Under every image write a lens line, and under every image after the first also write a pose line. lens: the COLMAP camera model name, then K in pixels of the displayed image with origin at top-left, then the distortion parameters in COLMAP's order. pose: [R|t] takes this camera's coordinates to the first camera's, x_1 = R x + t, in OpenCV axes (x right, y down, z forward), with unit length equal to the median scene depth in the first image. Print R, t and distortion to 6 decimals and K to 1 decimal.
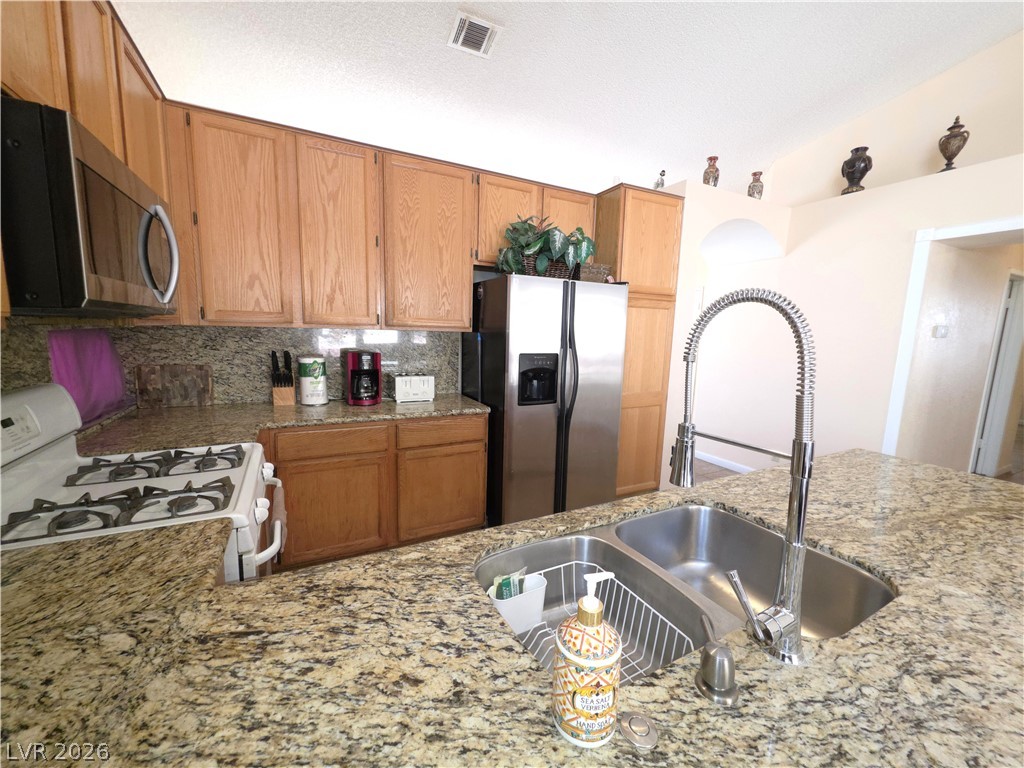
lens RADIAL K [[408.4, 0, 513.8], [0, 408.4, 382.8], [0, 0, 1]] dist [0.001604, 0.000544]
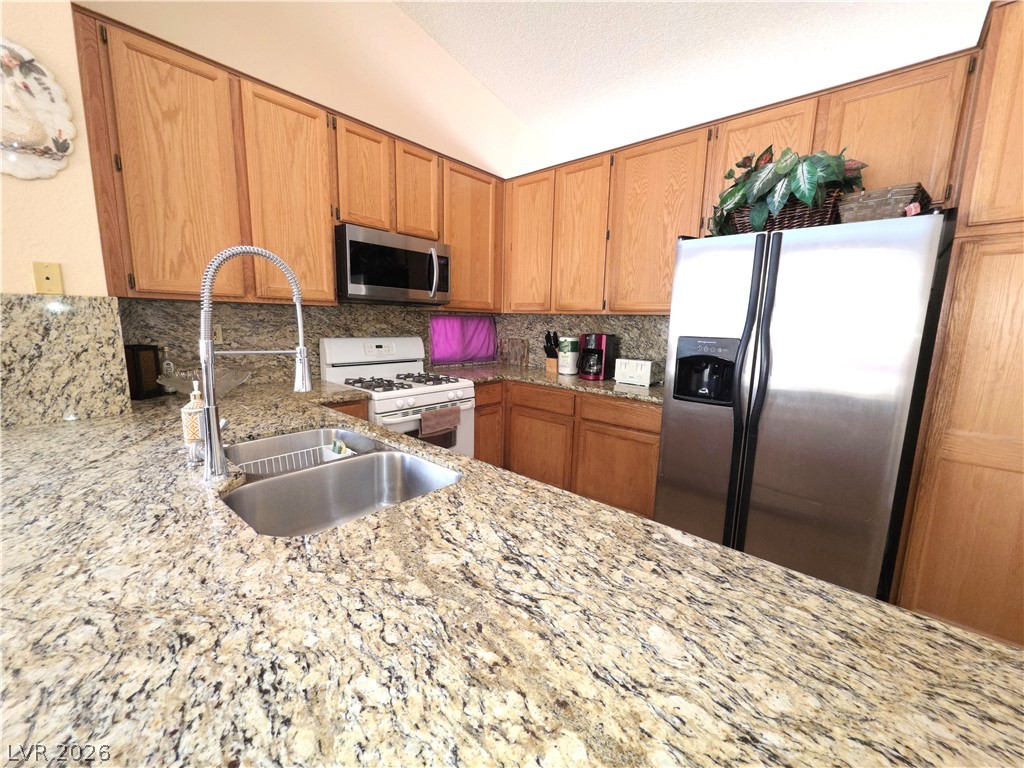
lens RADIAL K [[408.4, 0, 513.8], [0, 408.4, 382.8], [0, 0, 1]] dist [0.001604, 0.000544]
pose [[0.363664, 0.122422, -0.923451, 0.679499], [-0.136771, 0.987600, 0.077065, 0.004219], [0.921435, 0.098276, 0.375899, 0.392074]]
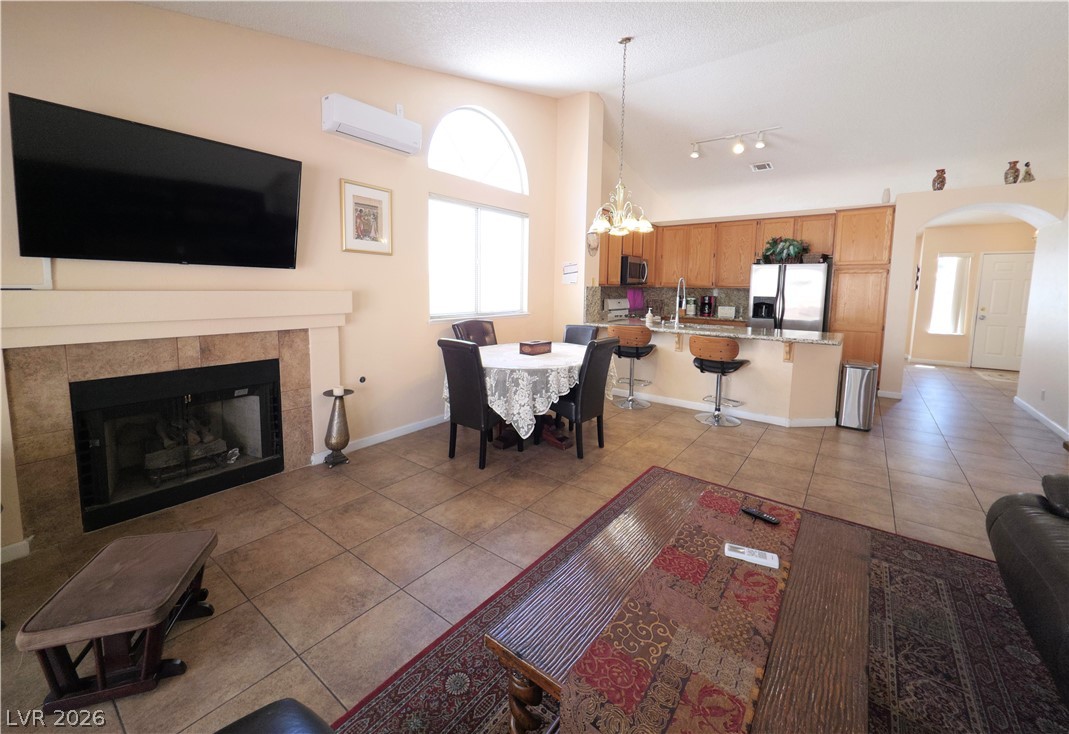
lens RADIAL K [[428.6, 0, 530.5], [0, 428.6, 328.3], [0, 0, 1]] dist [0.000526, 0.000053]
pose [[0.421670, 0.067490, -0.904234, 1.811040], [-0.121982, 0.992384, 0.017186, 0.241272], [0.898507, 0.103053, 0.426691, -1.297639]]
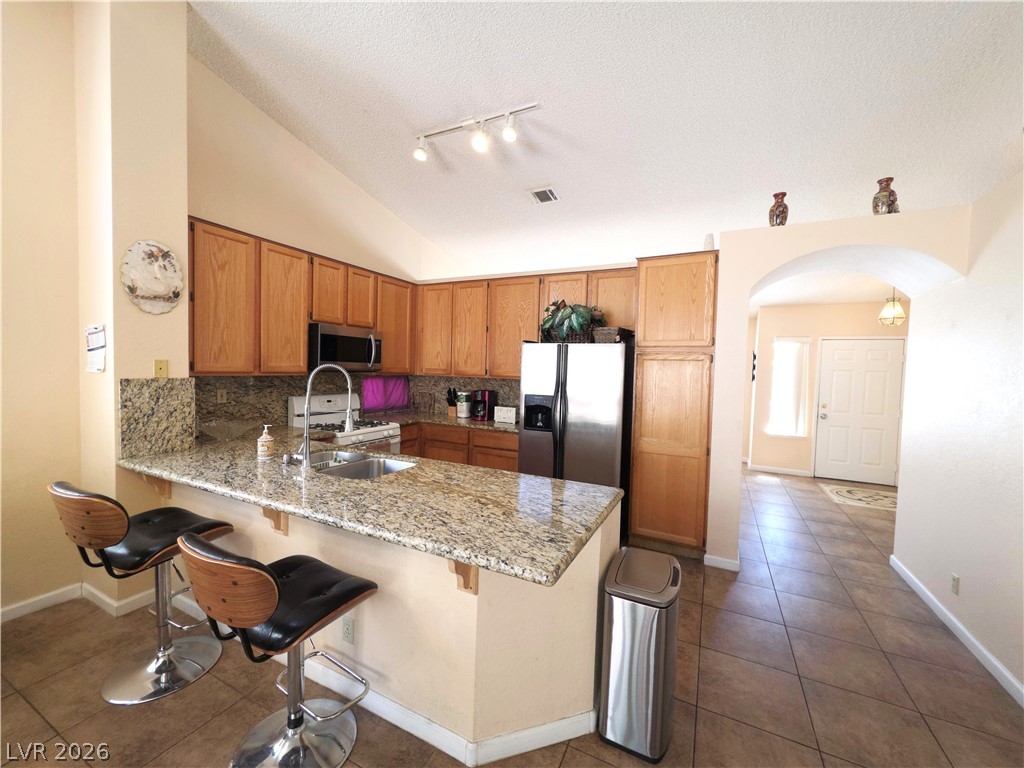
lens RADIAL K [[406.8, 0, 515.2], [0, 406.8, 383.4], [0, 0, 1]] dist [0.001912, -0.000196]
pose [[0.593818, 0.020125, -0.804348, 1.214848], [-0.118901, 0.990906, -0.062988, -0.012259], [0.795765, 0.133041, 0.590811, 0.078602]]
